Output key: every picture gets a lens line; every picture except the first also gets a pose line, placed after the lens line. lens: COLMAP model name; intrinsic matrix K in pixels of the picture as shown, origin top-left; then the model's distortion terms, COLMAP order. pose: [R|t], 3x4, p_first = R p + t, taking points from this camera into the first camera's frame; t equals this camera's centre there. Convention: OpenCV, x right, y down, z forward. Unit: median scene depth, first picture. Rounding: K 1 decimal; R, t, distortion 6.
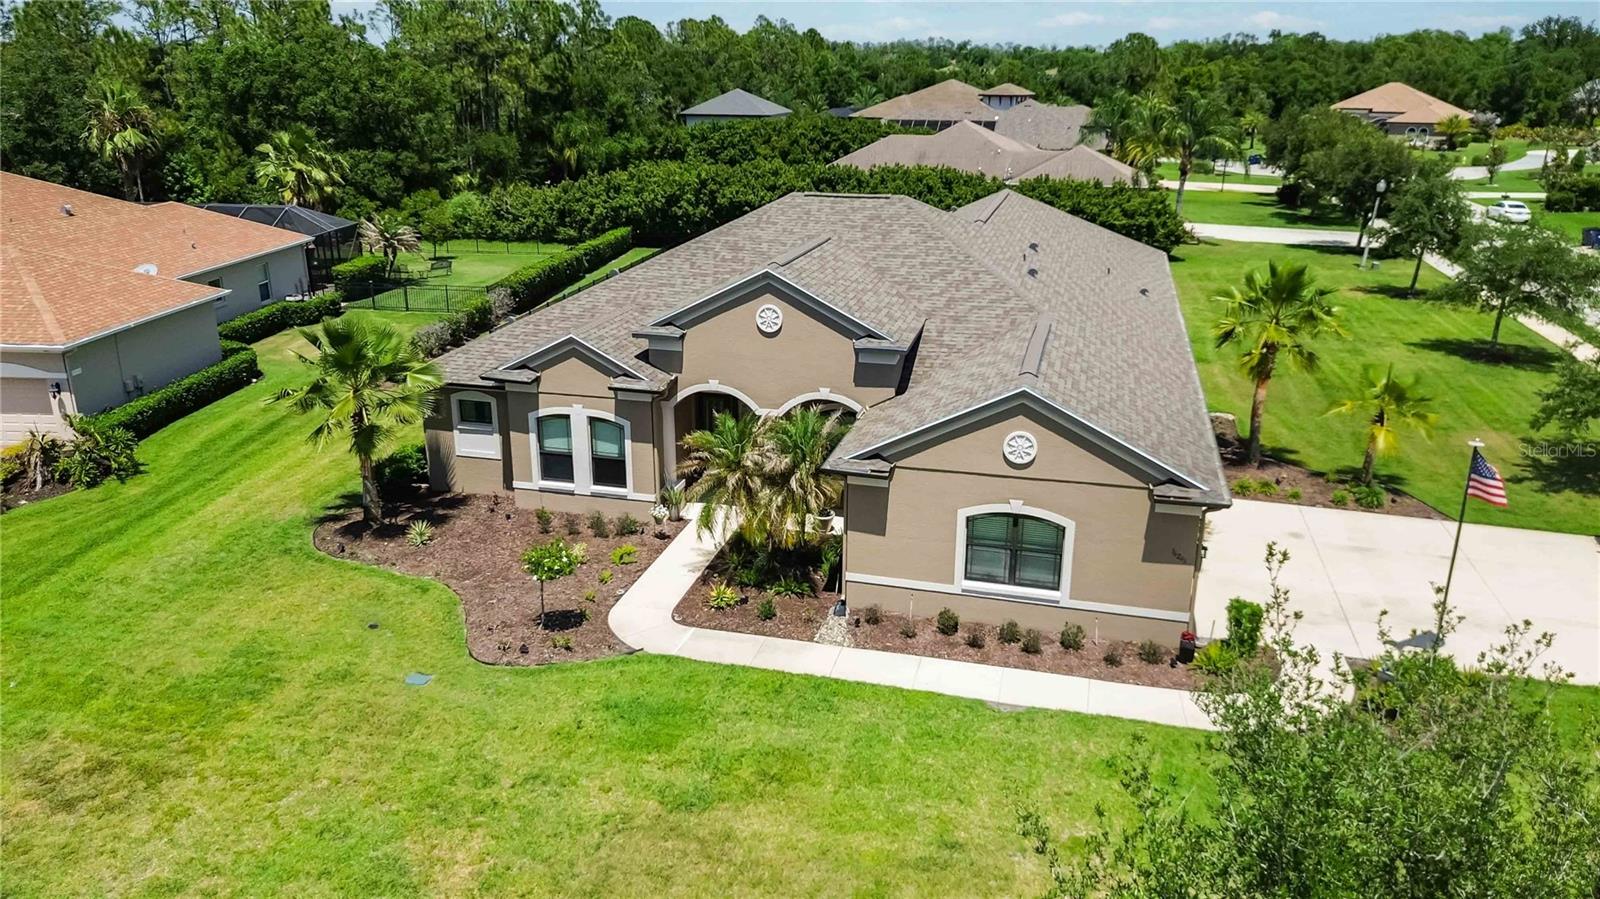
lens RADIAL K [[1143.6, 0, 796.0], [0, 1143.6, 449.3], [0, 0, 1]] dist [0.047281, -0.037207]
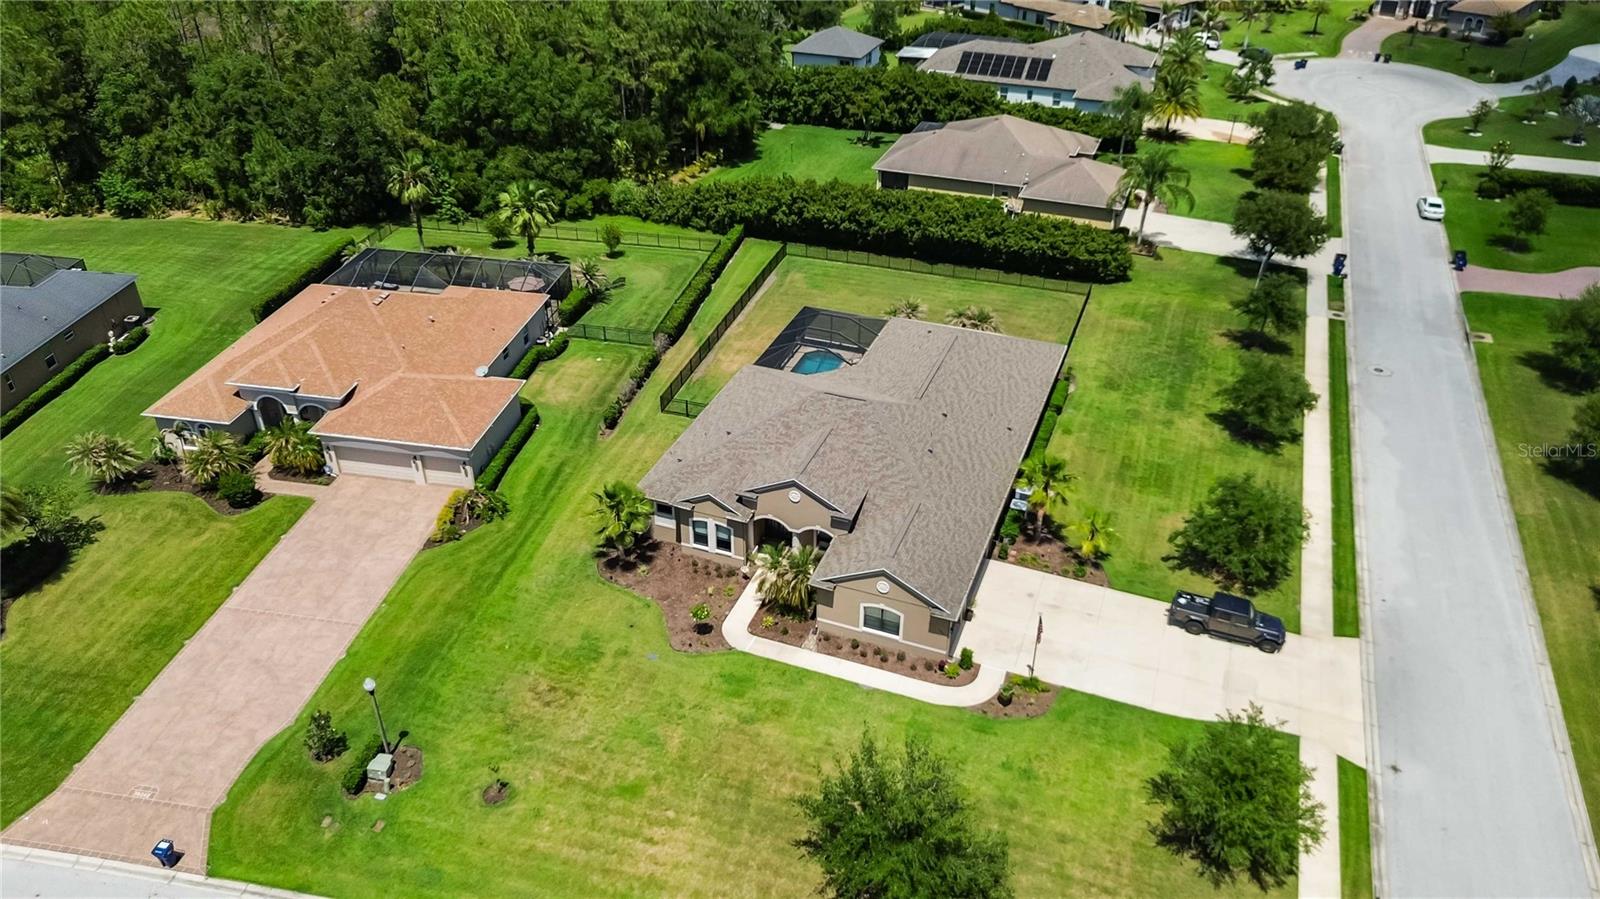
lens RADIAL K [[1141.4, 0, 793.9], [0, 1141.4, 450.9], [0, 0, 1]] dist [0.072360, -0.082598]
pose [[0.993961, 0.059595, -0.092146, 0.168889], [-0.035135, 0.968312, 0.247258, -0.721772], [0.103961, -0.242527, 0.964558, -1.102144]]
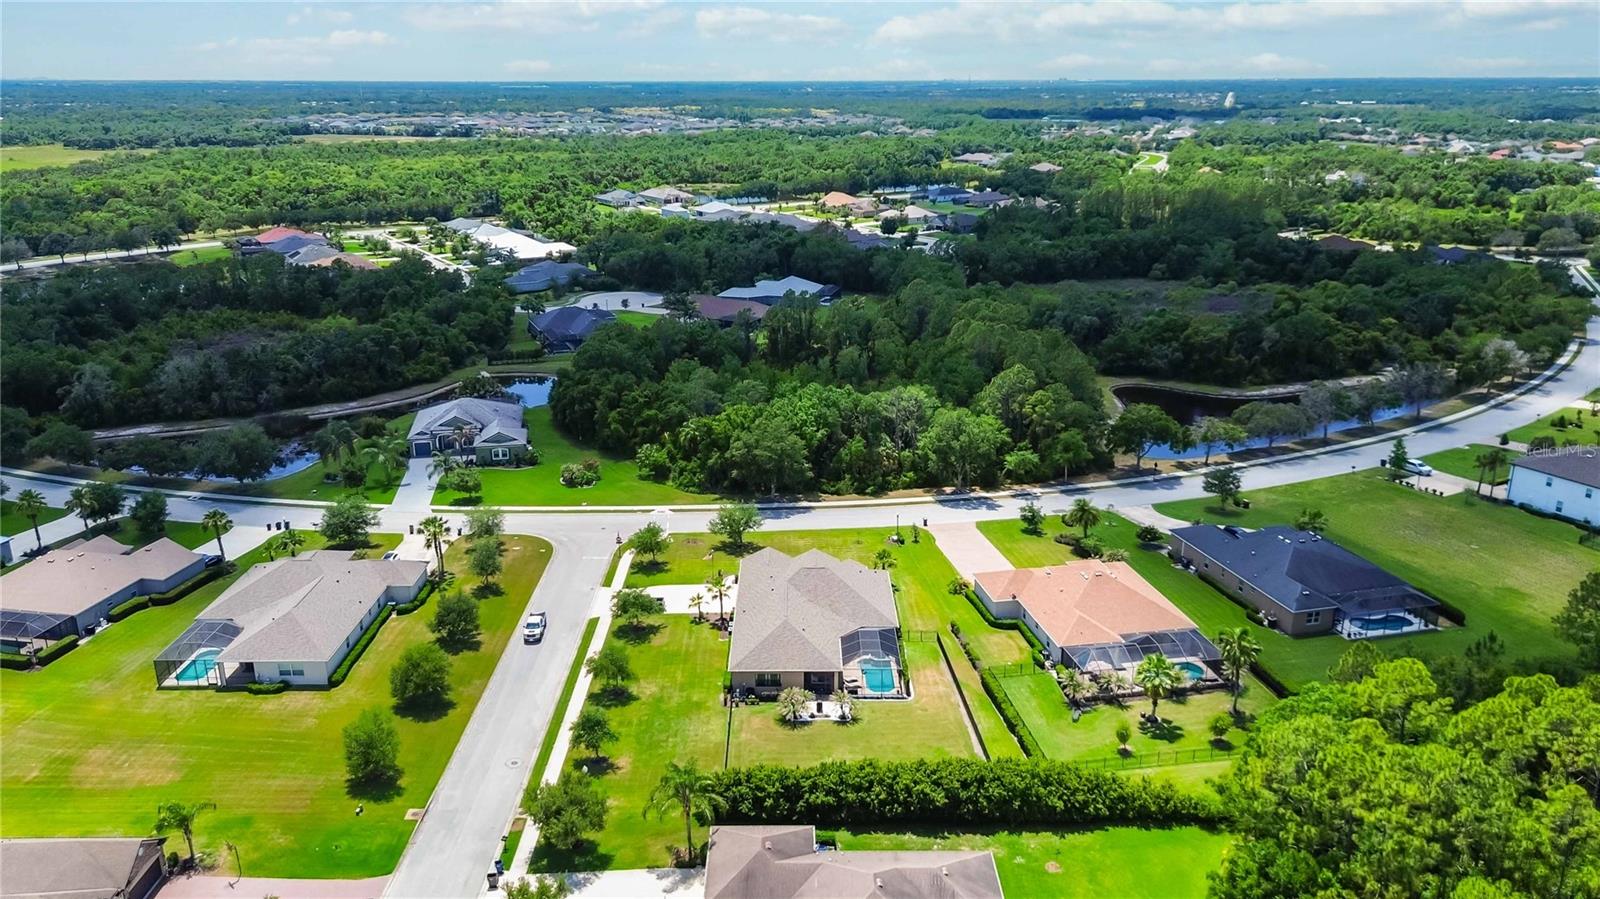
lens RADIAL K [[1141.4, 0, 793.9], [0, 1141.4, 450.9], [0, 0, 1]] dist [0.072360, -0.082598]
pose [[-0.966720, 0.077567, -0.243794, 1.340680], [-0.083133, 0.805976, 0.586082, -3.650118], [0.241952, 0.586845, -0.772705, 4.776399]]
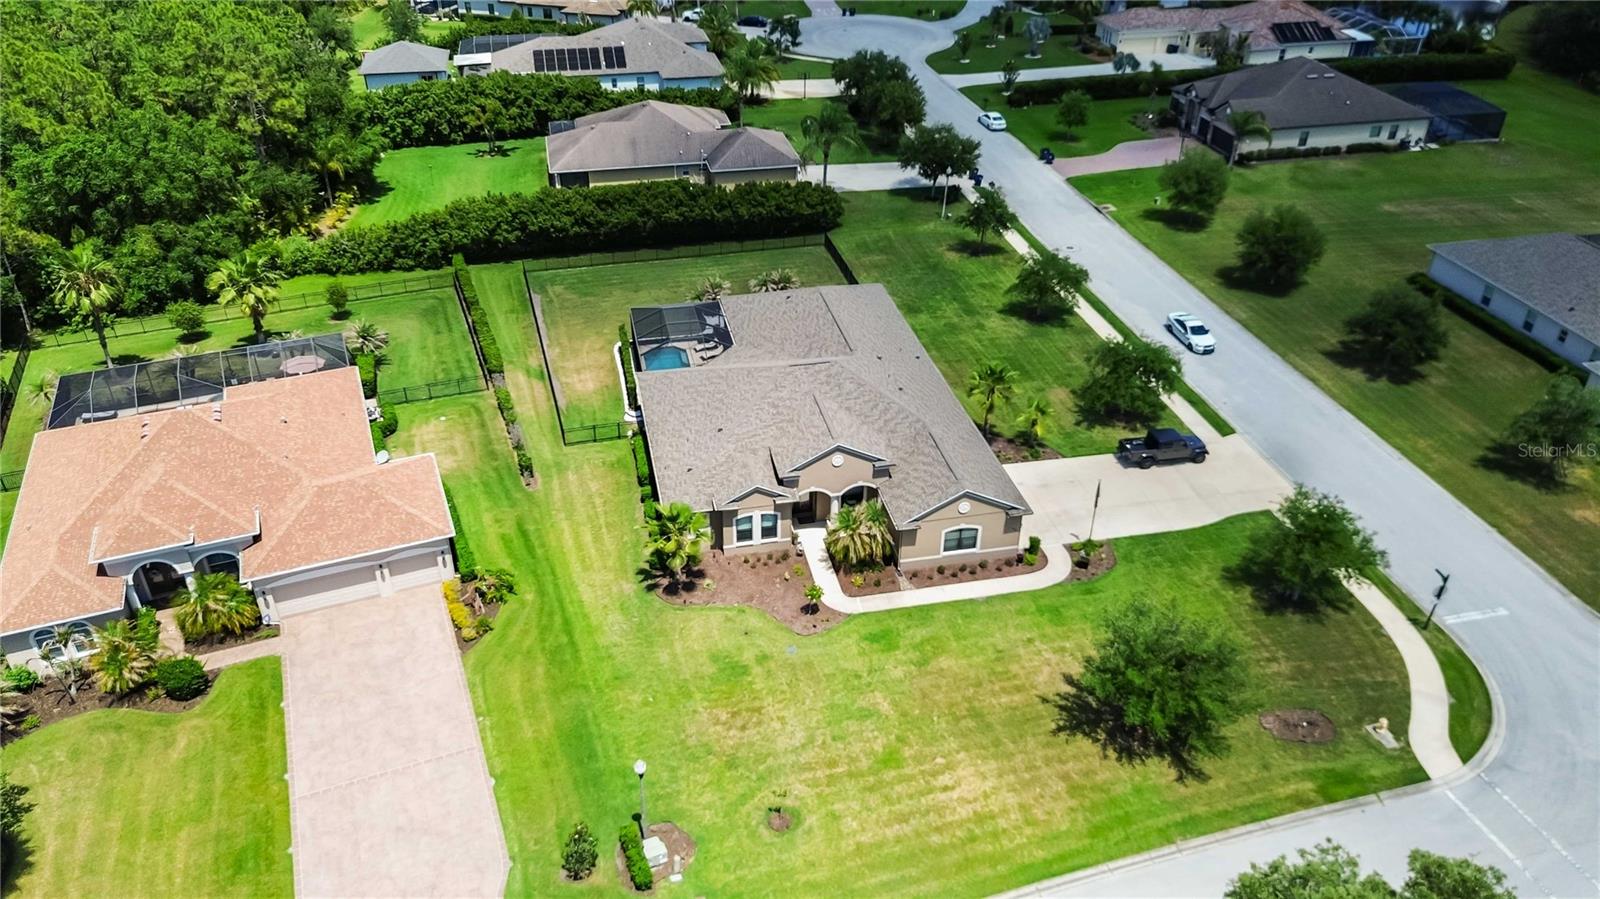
lens RADIAL K [[1141.4, 0, 793.9], [0, 1141.4, 450.9], [0, 0, 1]] dist [0.072360, -0.082598]
pose [[0.892929, -0.243207, 0.378851, -0.941066], [0.142479, 0.950931, 0.274645, -0.752913], [-0.427056, -0.191260, 0.883766, -0.989966]]
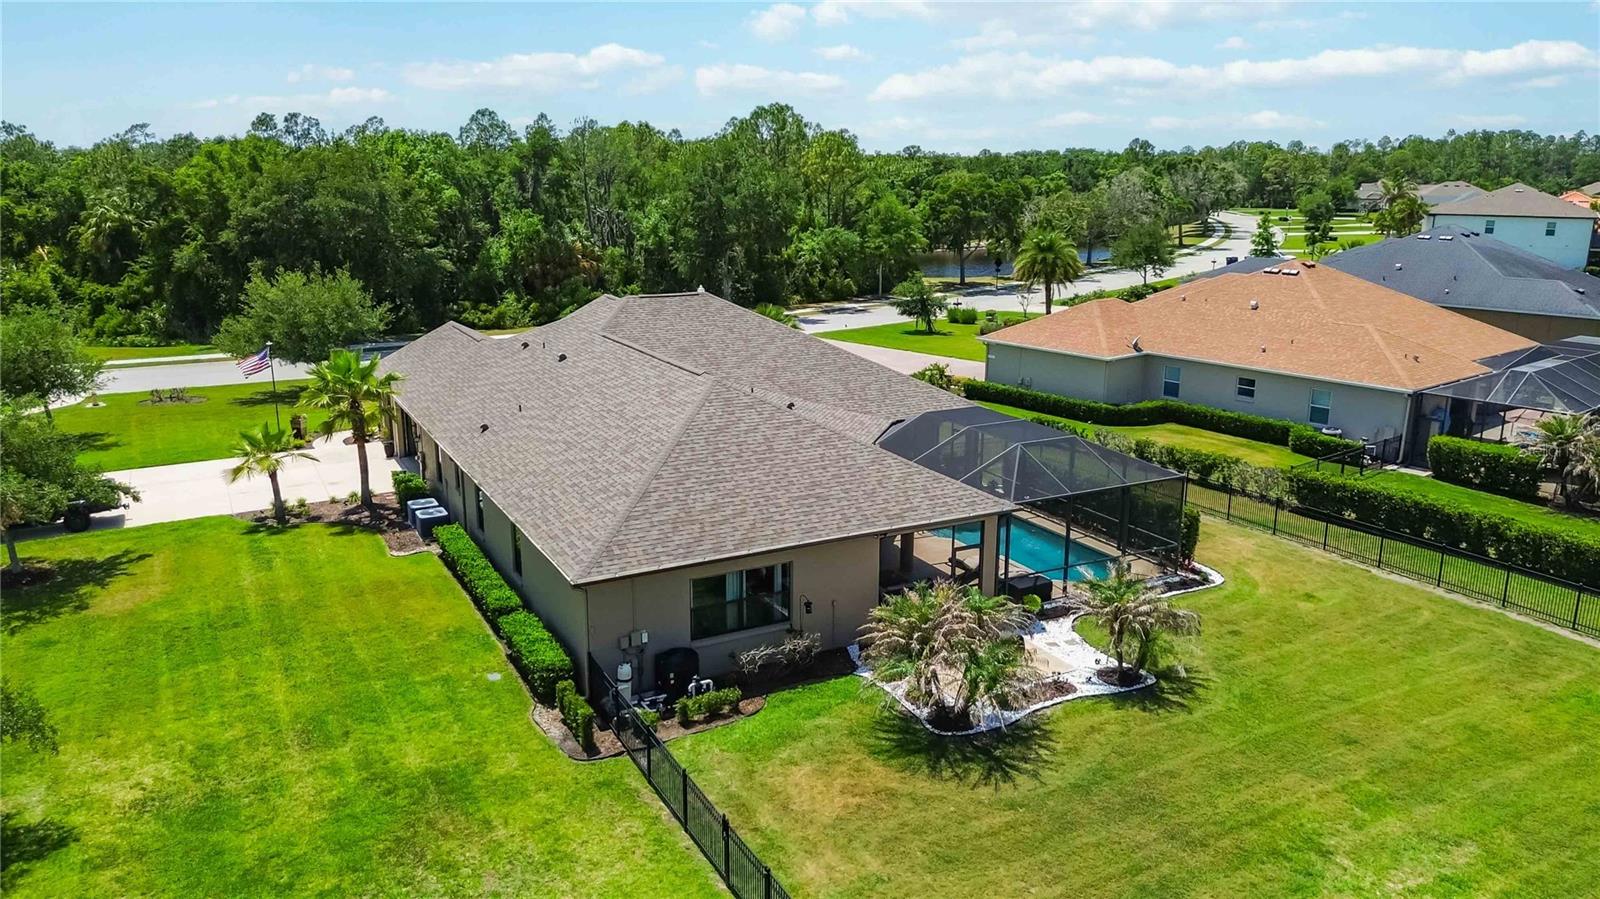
lens RADIAL K [[1141.4, 0, 793.9], [0, 1141.4, 450.9], [0, 0, 1]] dist [0.072360, -0.082598]
pose [[-0.733681, 0.161133, -0.660112, 1.019773], [-0.222441, 0.860991, 0.457399, -0.847296], [0.642053, 0.482421, -0.595850, 2.355807]]
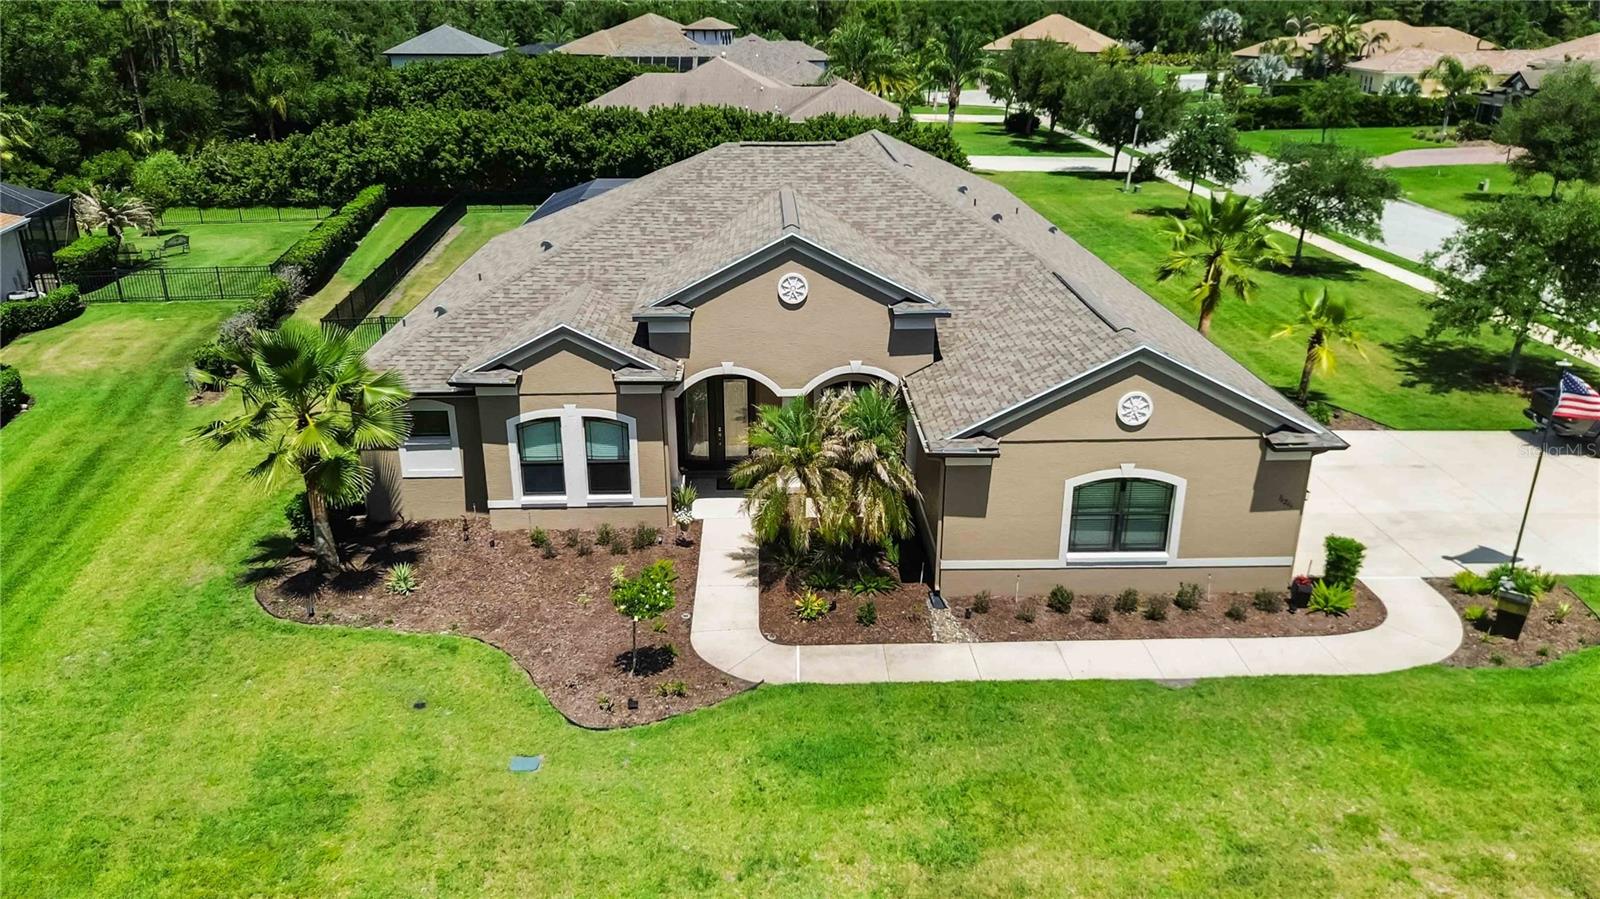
lens RADIAL K [[1143.6, 0, 796.0], [0, 1143.6, 449.3], [0, 0, 1]] dist [0.047281, -0.037207]
pose [[0.957677, -0.110264, 0.265889, -0.257982], [0.096479, 0.993249, 0.064403, -0.044189], [-0.271195, -0.036025, 0.961850, 0.126698]]
